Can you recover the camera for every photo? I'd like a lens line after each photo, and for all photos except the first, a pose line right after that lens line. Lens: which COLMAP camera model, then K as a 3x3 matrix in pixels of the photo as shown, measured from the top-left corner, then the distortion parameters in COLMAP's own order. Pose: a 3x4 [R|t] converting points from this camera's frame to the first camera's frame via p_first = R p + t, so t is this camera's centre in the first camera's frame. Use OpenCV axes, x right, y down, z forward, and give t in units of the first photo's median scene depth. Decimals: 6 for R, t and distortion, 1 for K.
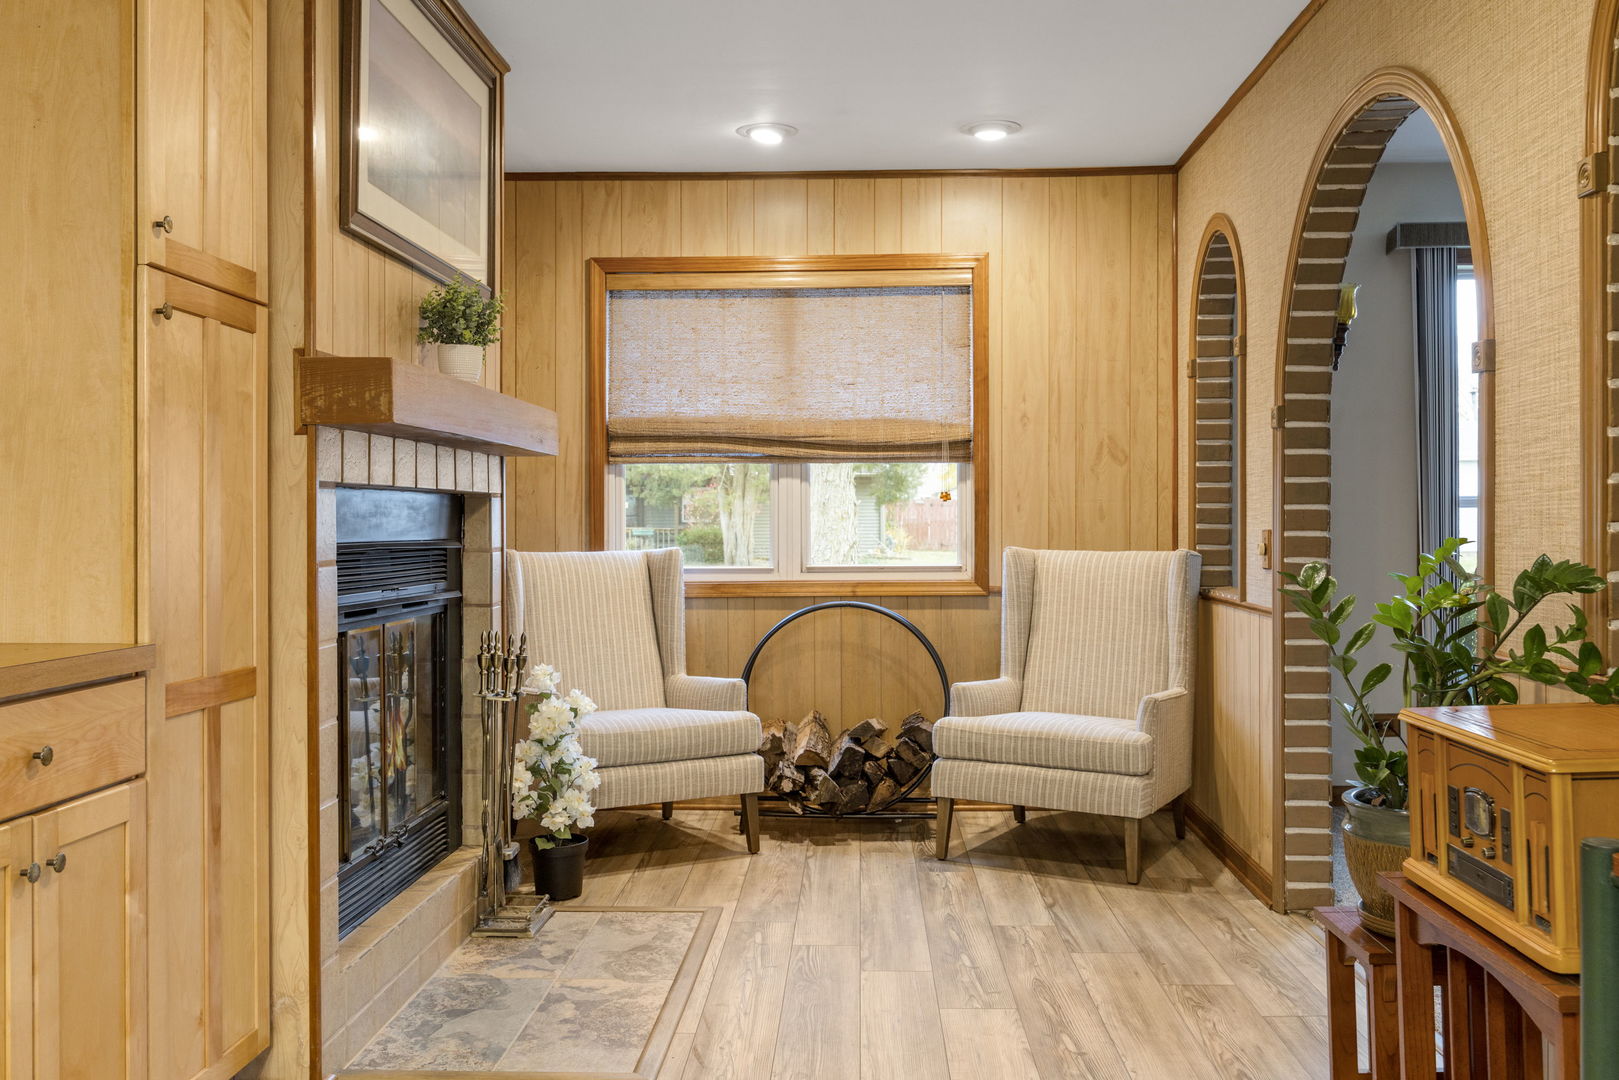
lens RADIAL K [[1415.0, 0, 805.1], [0, 1415.0, 530.3], [0, 0, 1]] dist [-0.004706, -0.013666]
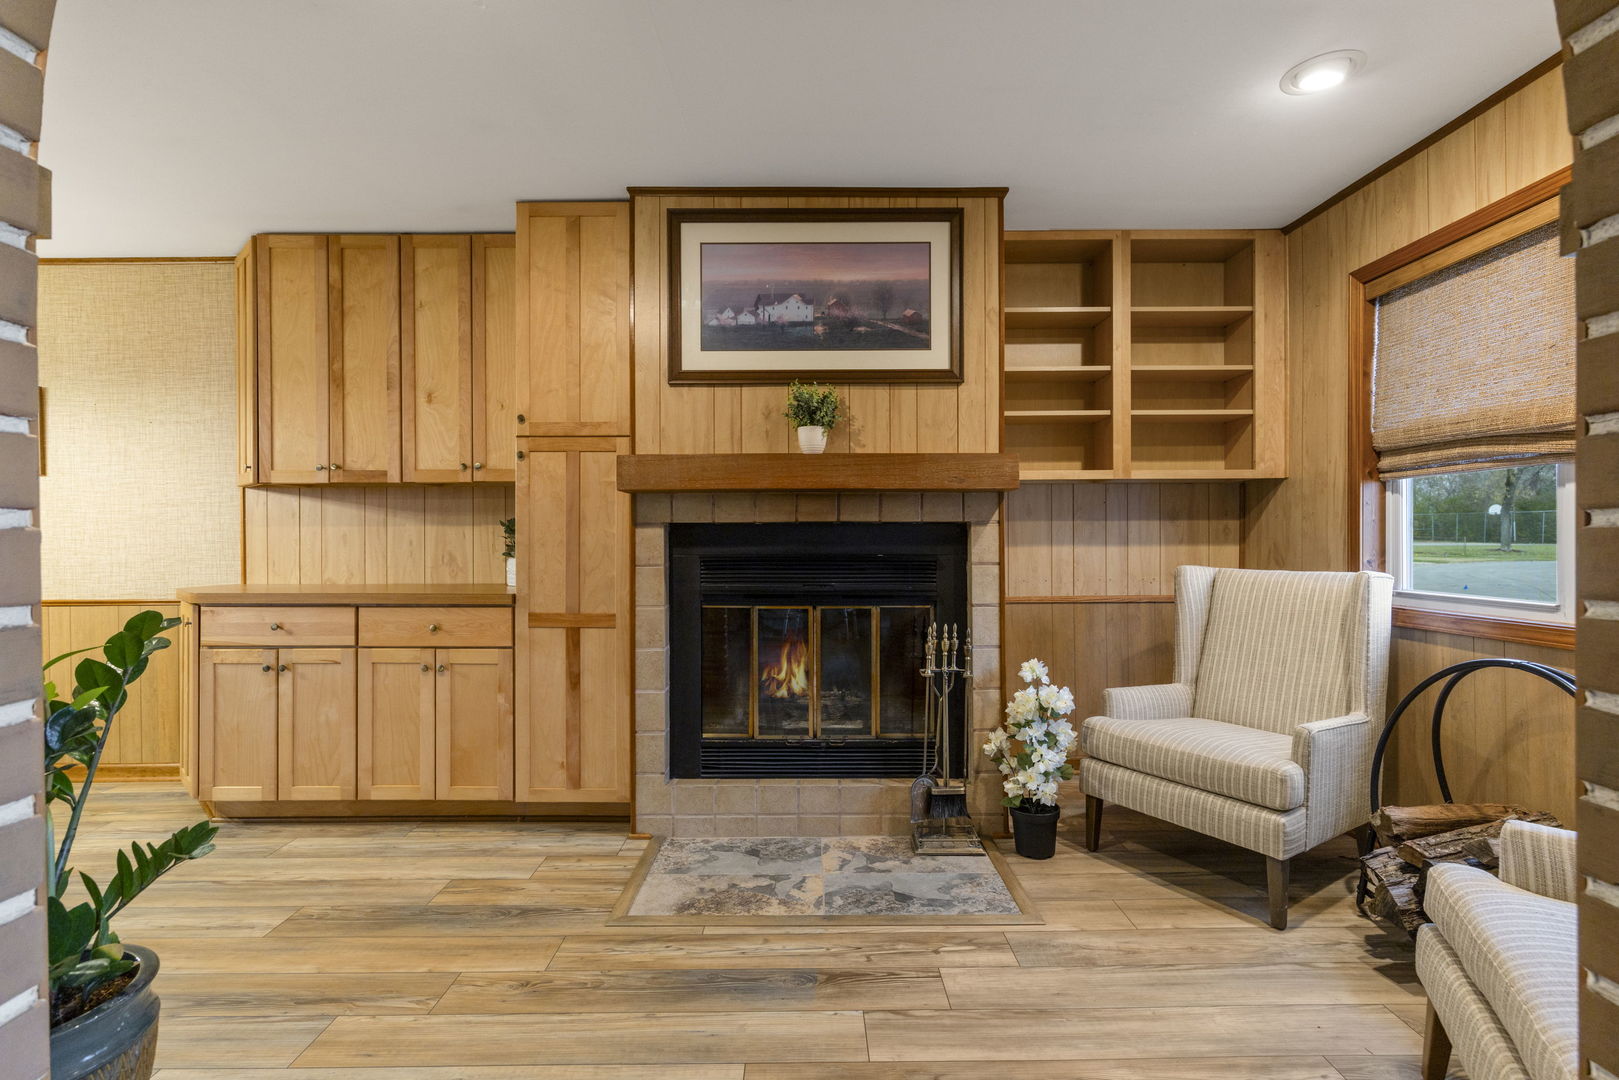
lens RADIAL K [[750.4, 0, 812.5], [0, 750.4, 540.4], [0, 0, 1]] dist [0.002629, 0.000236]
pose [[0.051601, 0.002944, -0.998663, 0.424032], [-0.003267, 0.999991, 0.002779, -0.008627], [0.998662, 0.003119, 0.051610, 0.723068]]
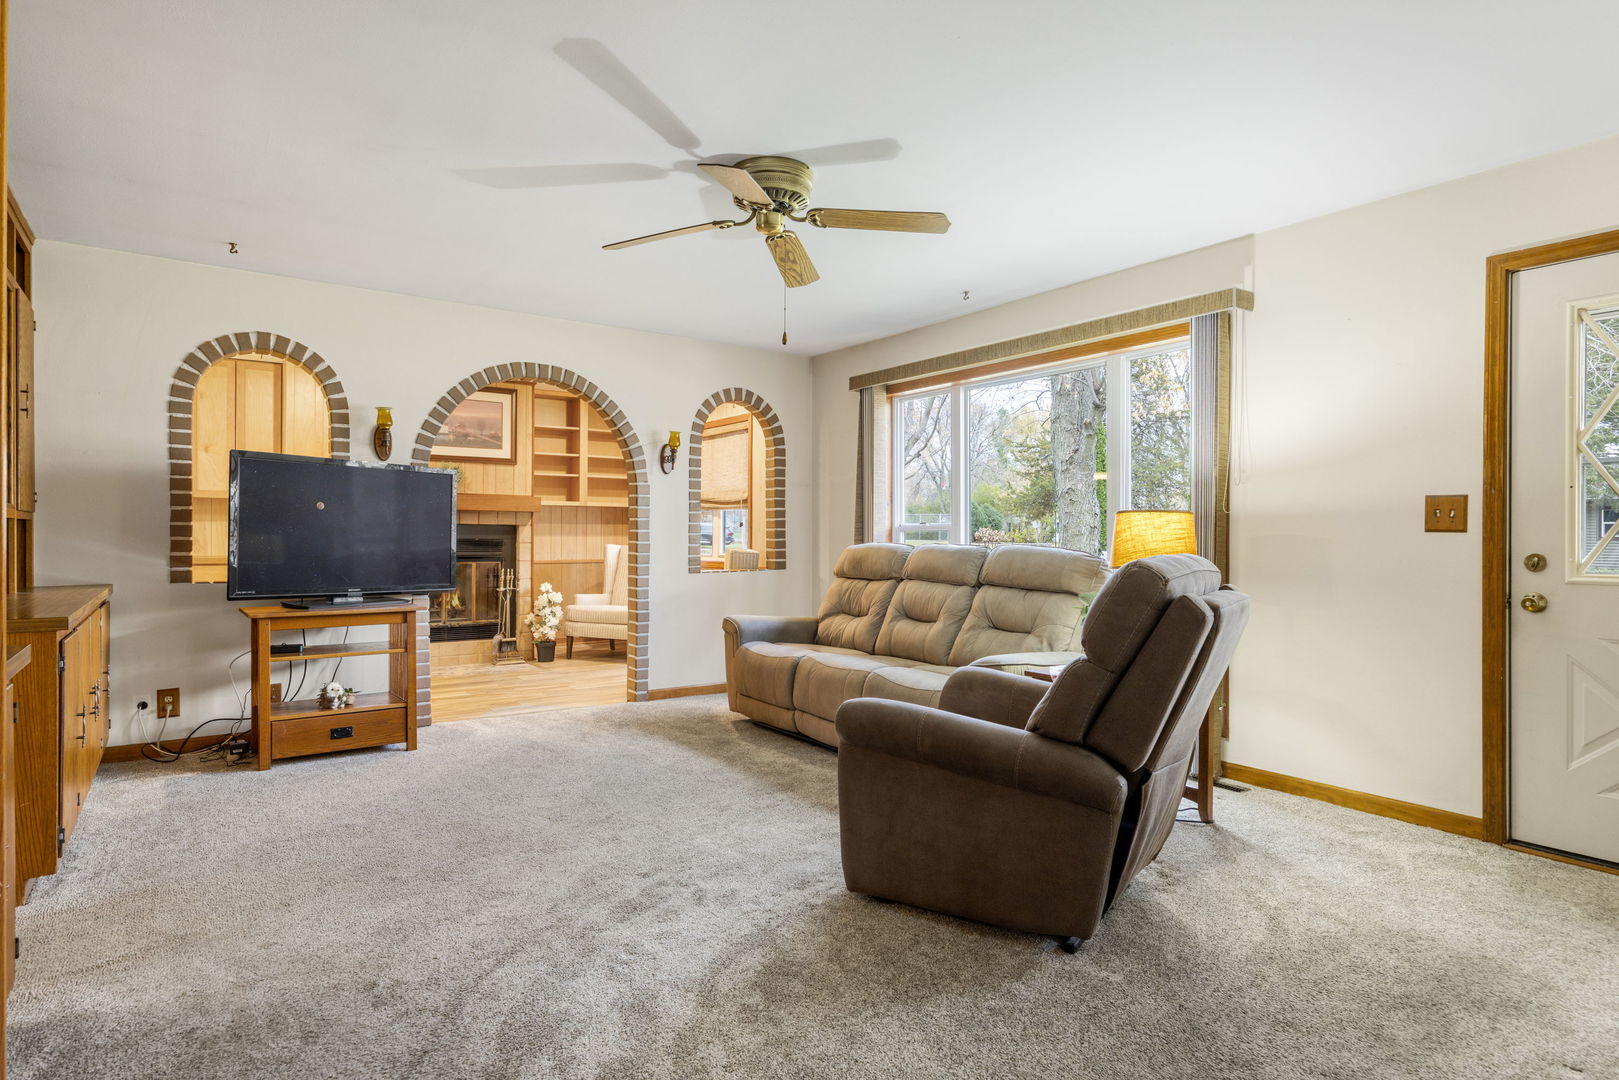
lens RADIAL K [[844.6, 0, 811.1], [0, 844.6, 536.7], [0, 0, 1]] dist [-0.005222, -0.000566]
pose [[0.632607, 0.007393, -0.774438, 1.404648], [-0.012717, 0.999919, -0.000842, -0.005557], [0.774369, 0.010381, 0.632649, 0.301343]]
